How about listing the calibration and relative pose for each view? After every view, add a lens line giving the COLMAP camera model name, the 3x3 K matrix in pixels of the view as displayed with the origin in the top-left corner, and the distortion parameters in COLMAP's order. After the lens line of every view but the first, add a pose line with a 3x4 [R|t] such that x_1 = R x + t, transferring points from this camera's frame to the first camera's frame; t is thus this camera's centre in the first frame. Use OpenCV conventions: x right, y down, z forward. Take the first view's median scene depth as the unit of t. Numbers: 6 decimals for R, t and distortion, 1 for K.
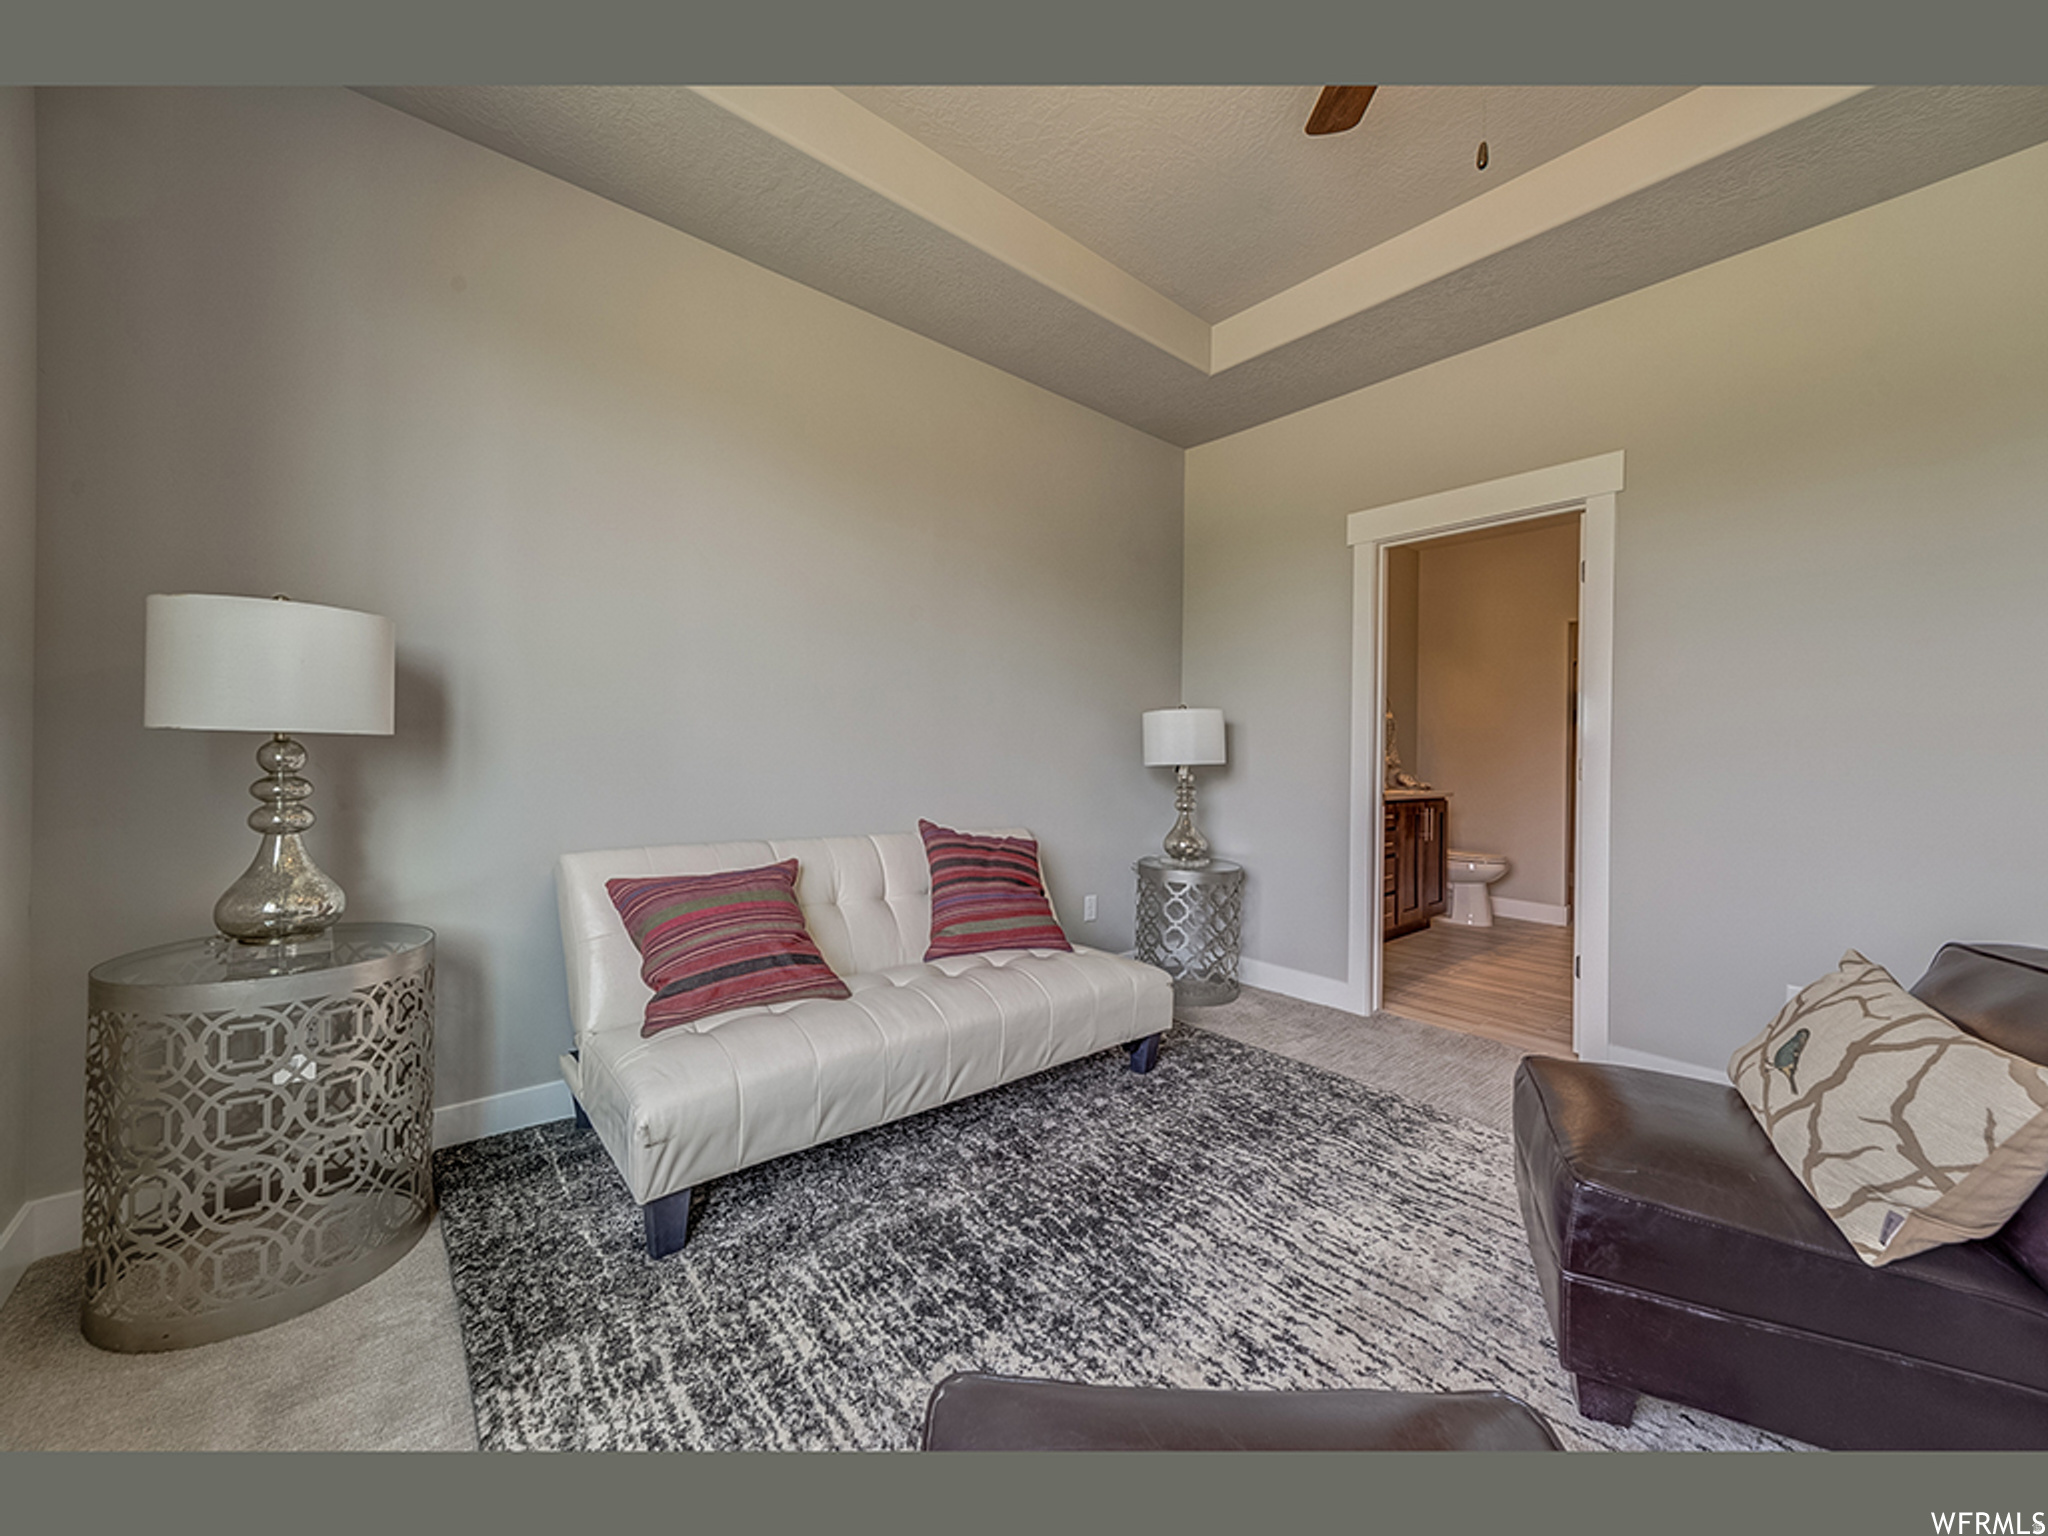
lens RADIAL K [[800.2, 0, 1005.0], [0, 800.2, 758.4], [0, 0, 1]] dist [0.002970, -0.000077]
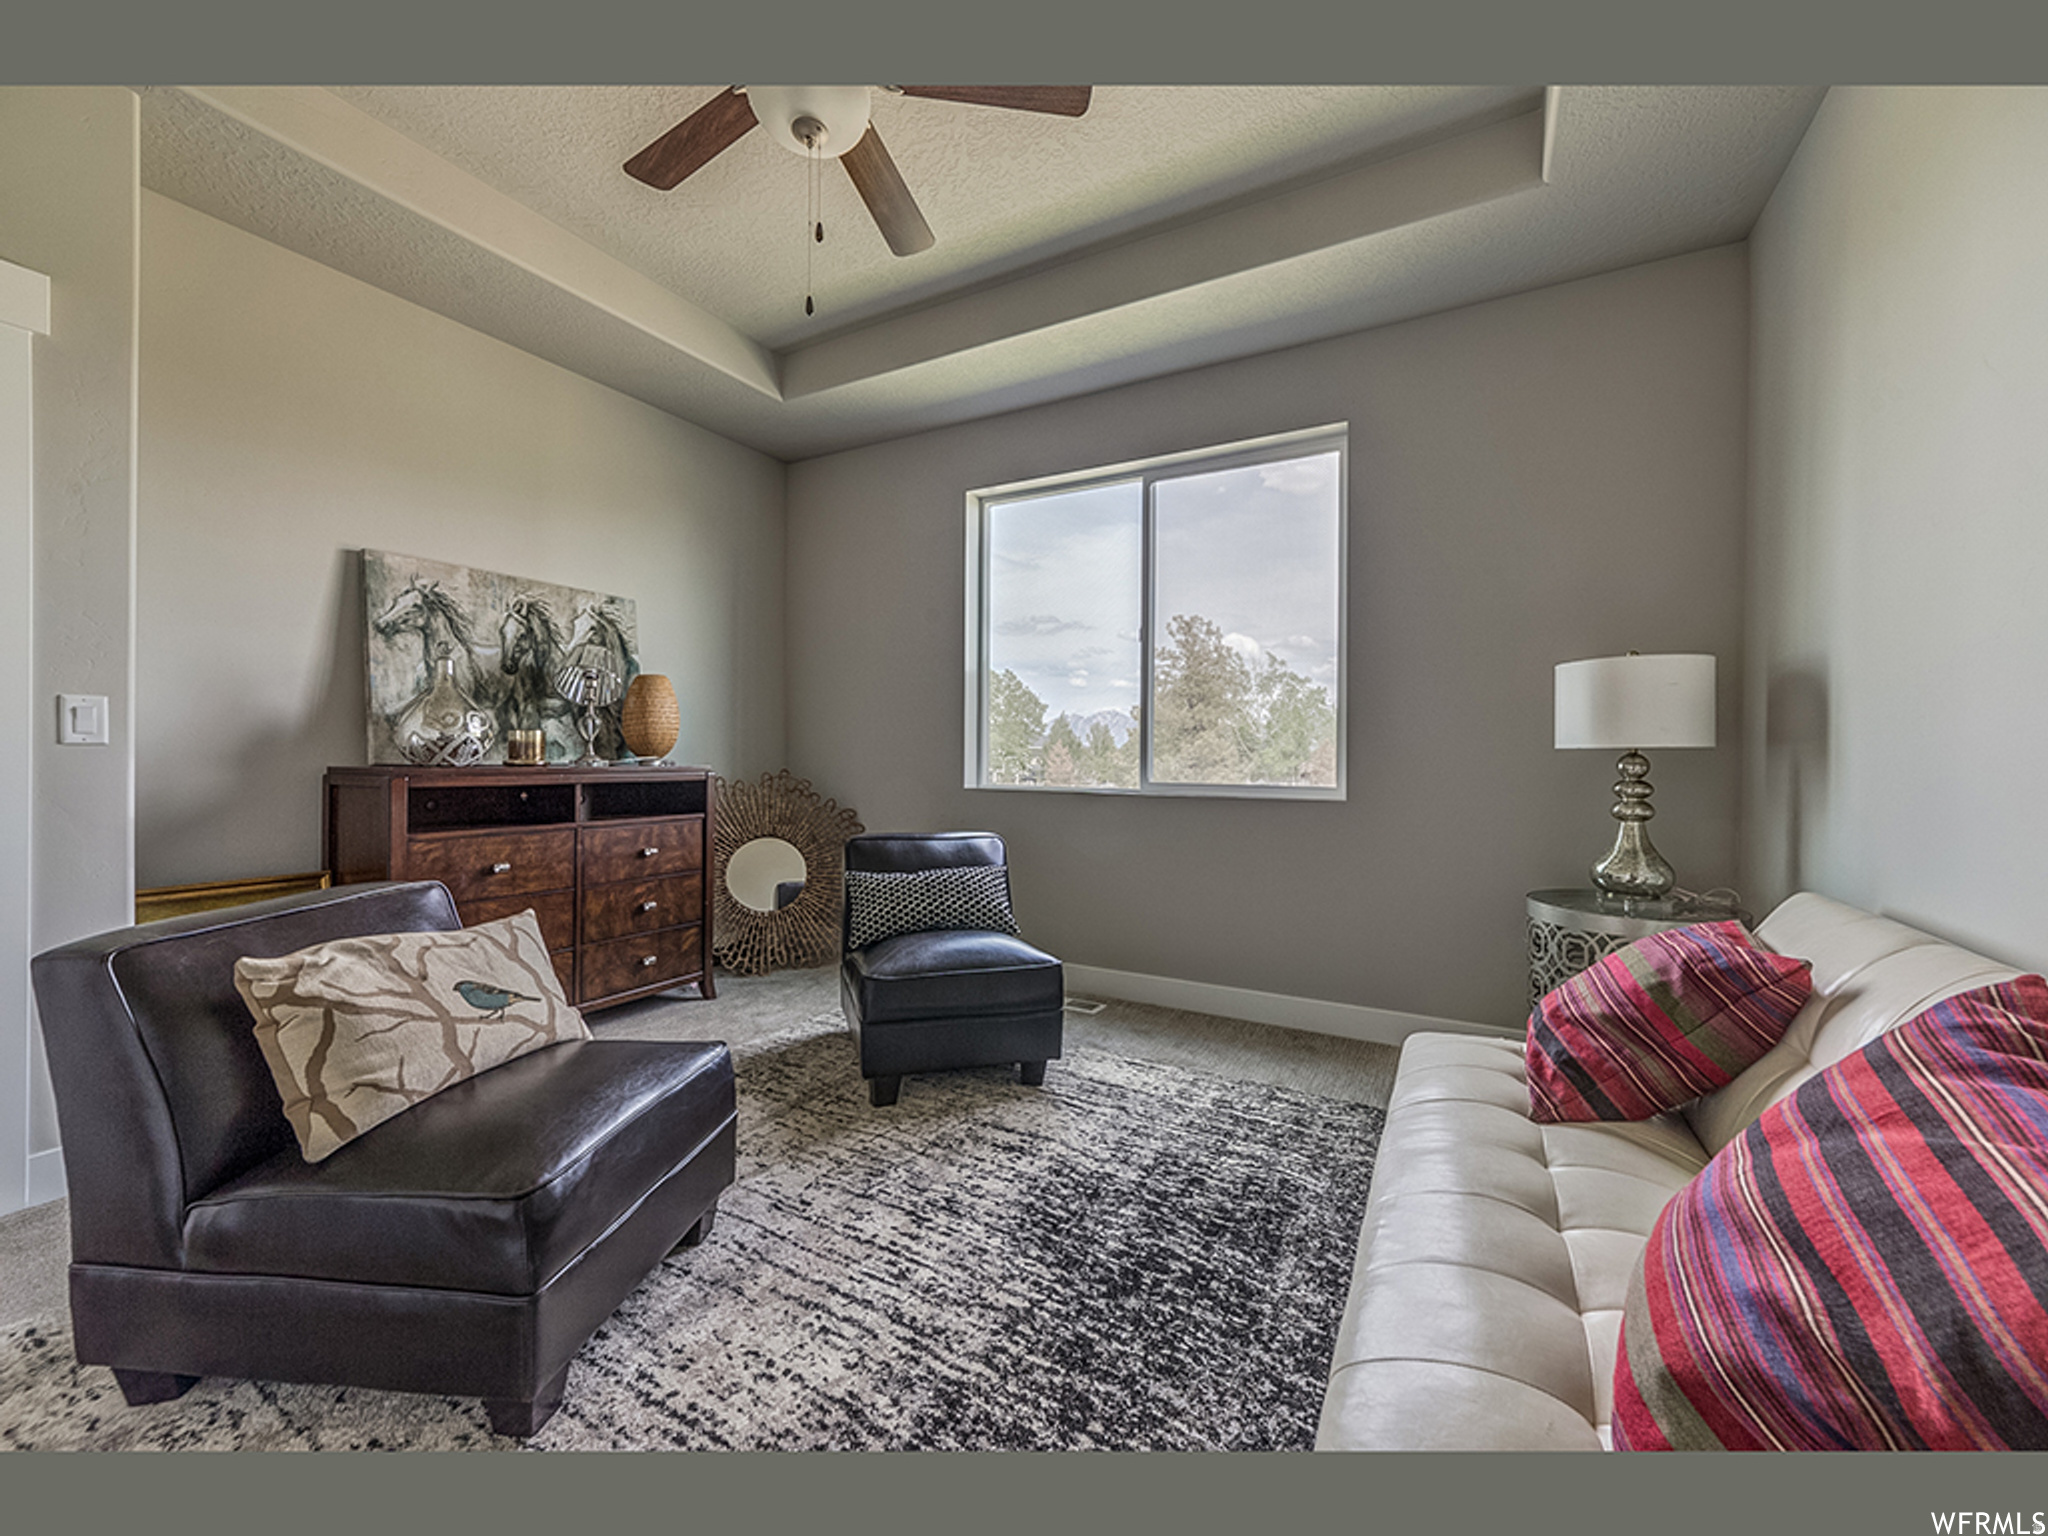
lens RADIAL K [[800.2, 0, 1049.2], [0, 800.2, 758.1], [0, 0, 1]] dist [0.002970, -0.000077]
pose [[-0.927160, -0.026528, -0.373726, 0.558262], [-0.027801, 0.999611, -0.001985, 0.015107], [0.373633, 0.008550, -0.927537, 1.905690]]
